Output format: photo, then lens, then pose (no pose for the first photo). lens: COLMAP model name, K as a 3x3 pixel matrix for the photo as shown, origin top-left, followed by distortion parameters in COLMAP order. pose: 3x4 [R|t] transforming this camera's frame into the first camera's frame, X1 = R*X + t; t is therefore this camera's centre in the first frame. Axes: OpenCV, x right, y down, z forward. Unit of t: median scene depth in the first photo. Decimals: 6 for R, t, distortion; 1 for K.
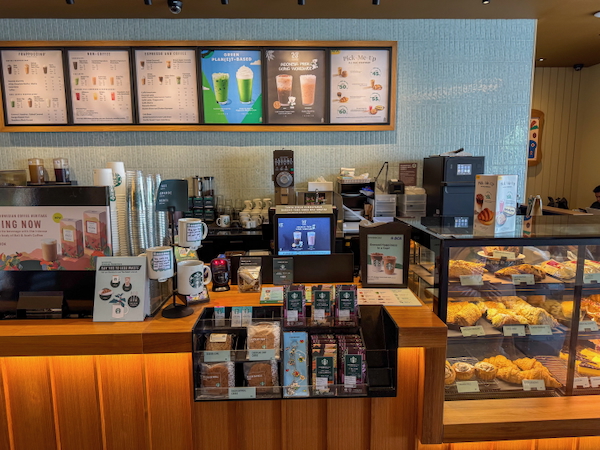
lens RADIAL K [[446.8, 0, 300.0], [0, 446.8, 225.0], [0, 0, 1]] dist [-0.006031, -0.008696]
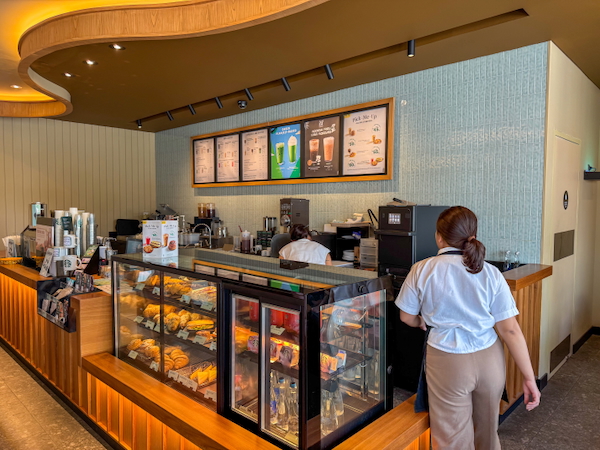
lens RADIAL K [[422.5, 0, 300.0], [0, 422.5, 225.0], [0, 0, 1]] dist [0.000665, -0.001885]
pose [[0.694361, 0.044499, -0.718250, 0.804057], [-0.108406, 0.993165, -0.043270, -0.038318], [0.711415, 0.107908, 0.694439, 0.165153]]
